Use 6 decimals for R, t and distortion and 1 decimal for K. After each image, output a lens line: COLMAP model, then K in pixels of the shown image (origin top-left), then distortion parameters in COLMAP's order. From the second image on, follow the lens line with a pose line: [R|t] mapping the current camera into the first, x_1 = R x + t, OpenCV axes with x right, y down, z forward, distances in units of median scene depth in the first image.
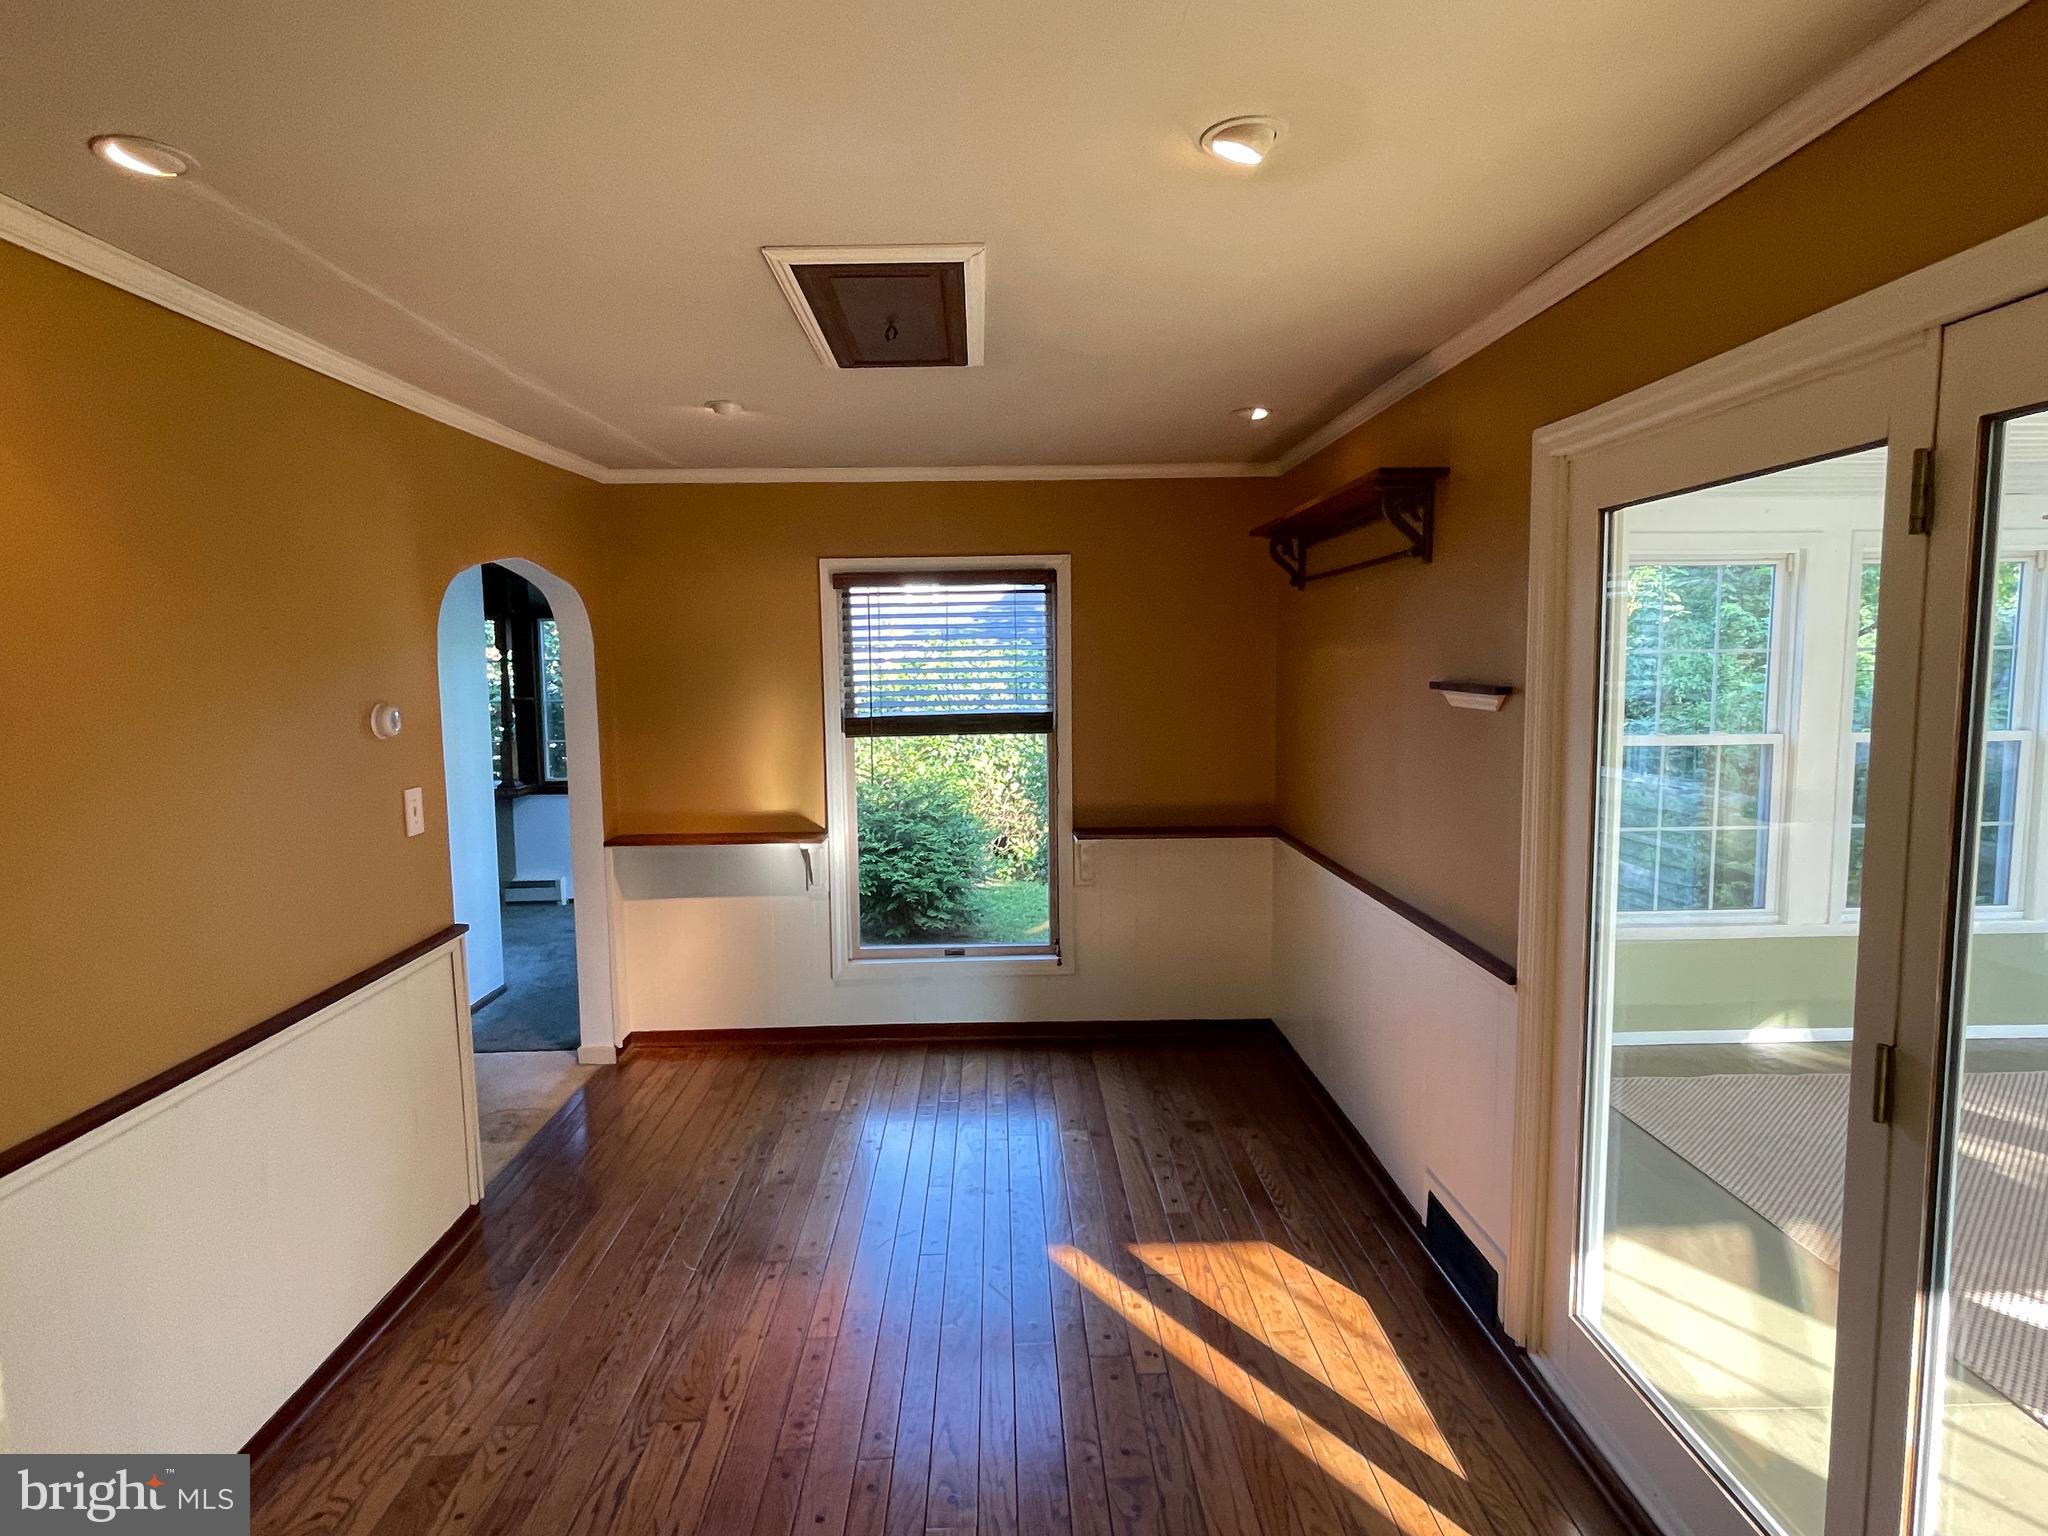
lens RADIAL K [[1068.6, 0, 1011.2], [0, 1068.6, 763.5], [0, 0, 1]] dist [-0.002554, 0.002975]
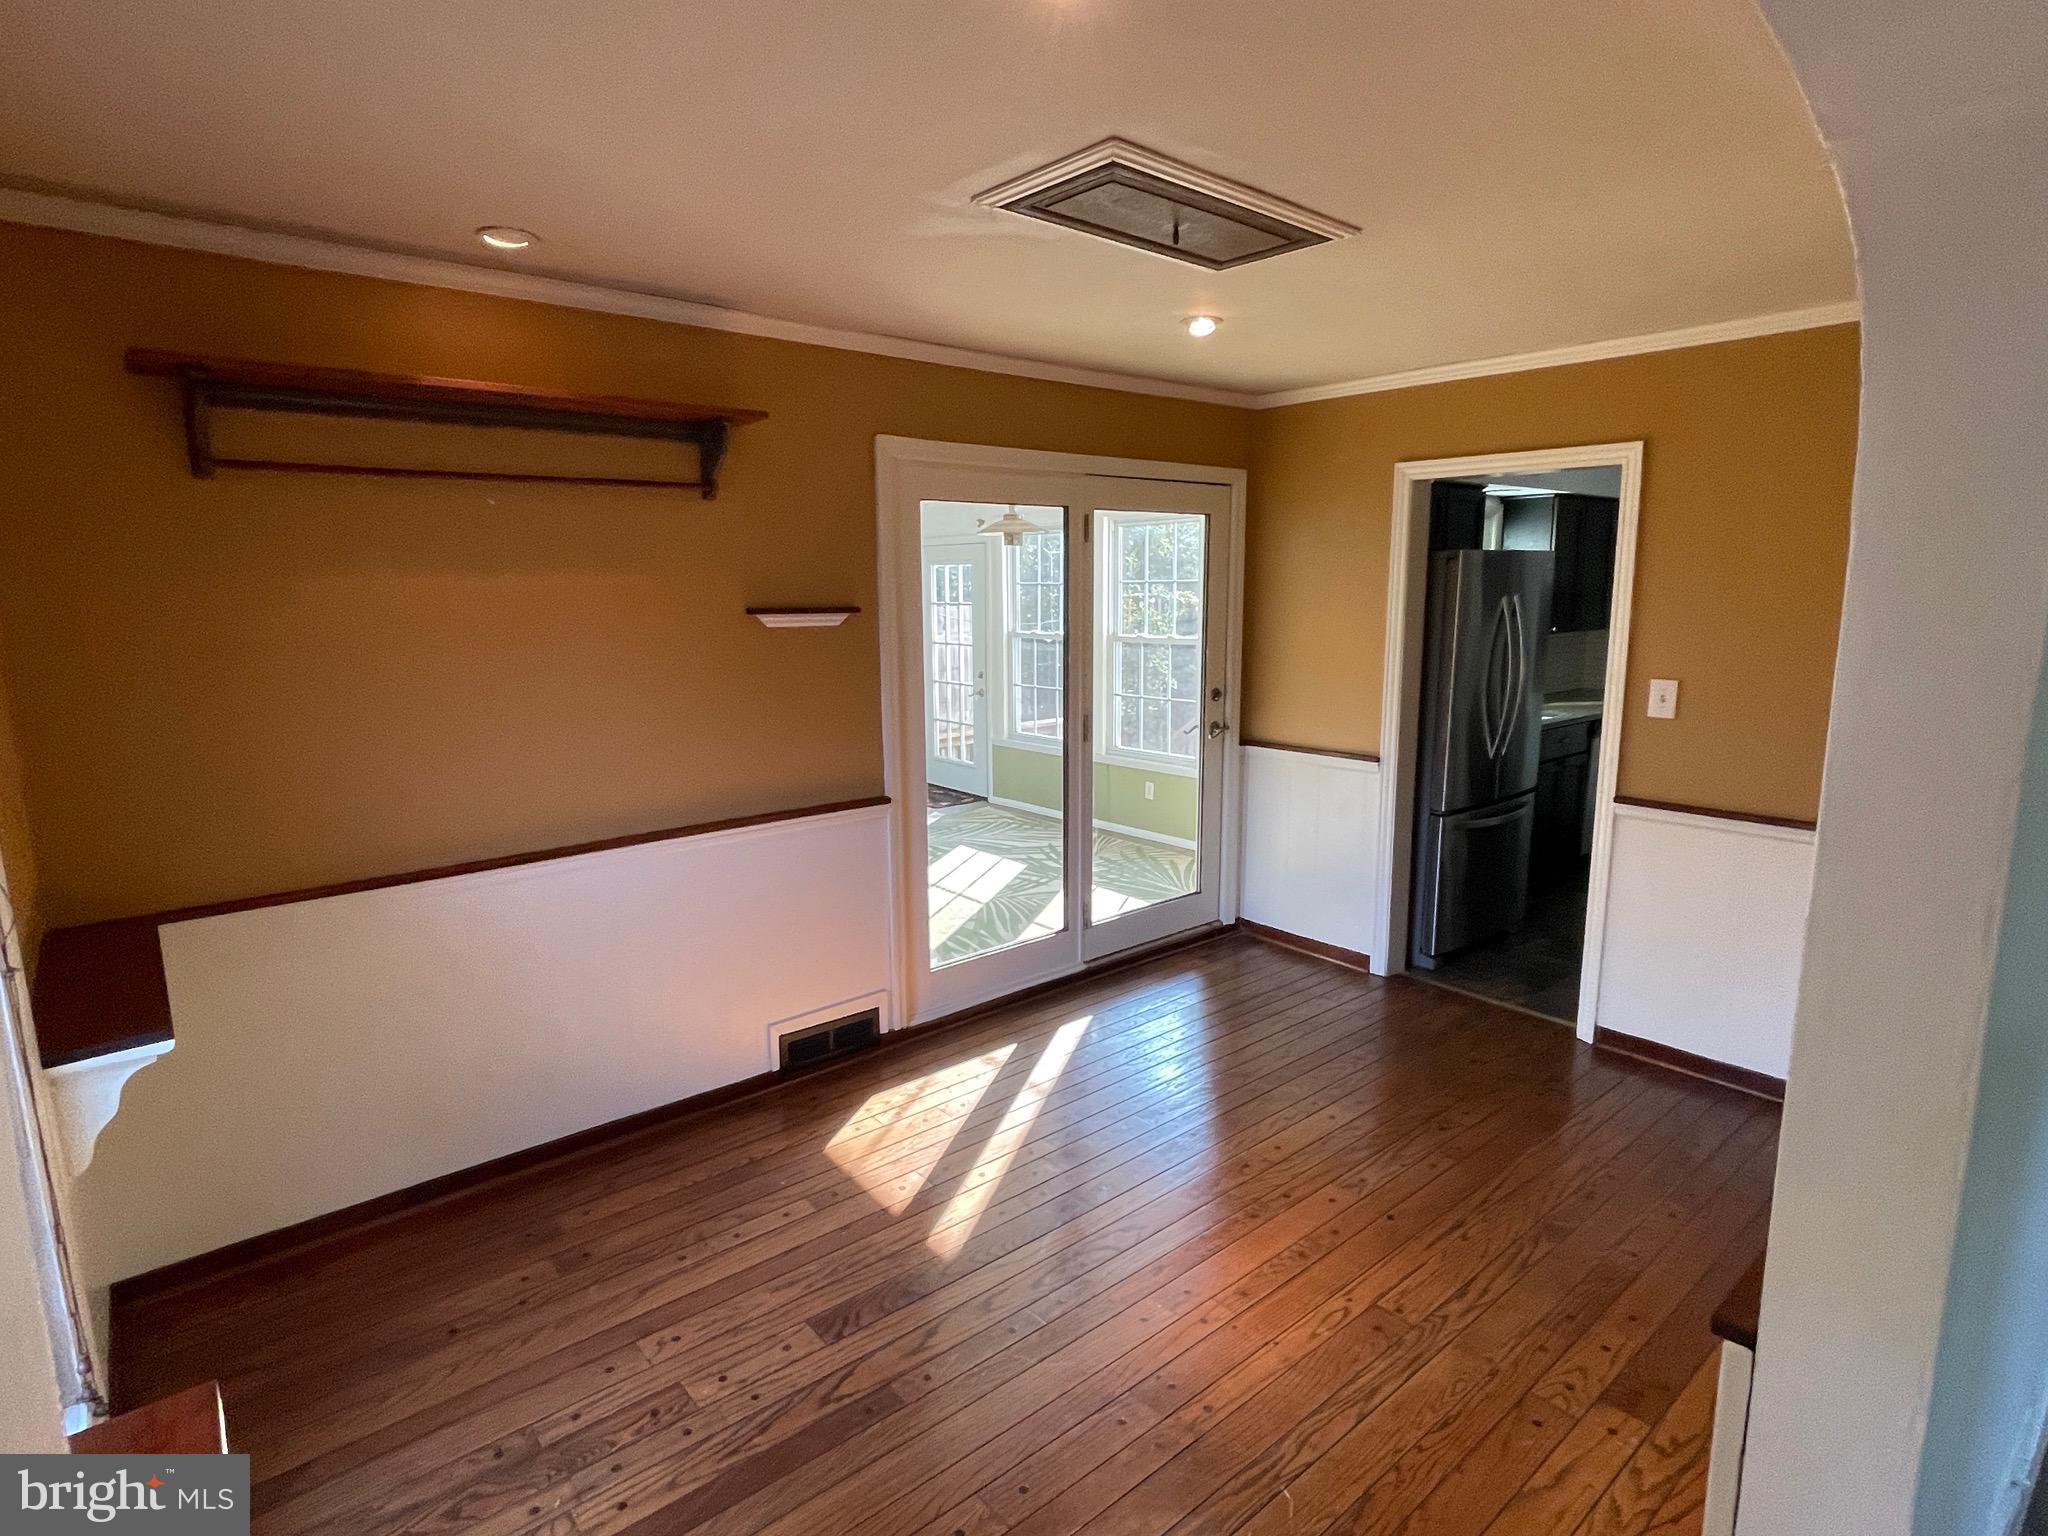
lens RADIAL K [[1068.6, 0, 1017.8], [0, 1068.6, 772.6], [0, 0, 1]] dist [-0.002554, 0.002975]
pose [[-0.631109, -0.114592, 0.767183, -0.710992], [0.097392, 0.969496, 0.224929, -0.139982], [-0.769556, 0.216672, -0.600697, 1.563110]]
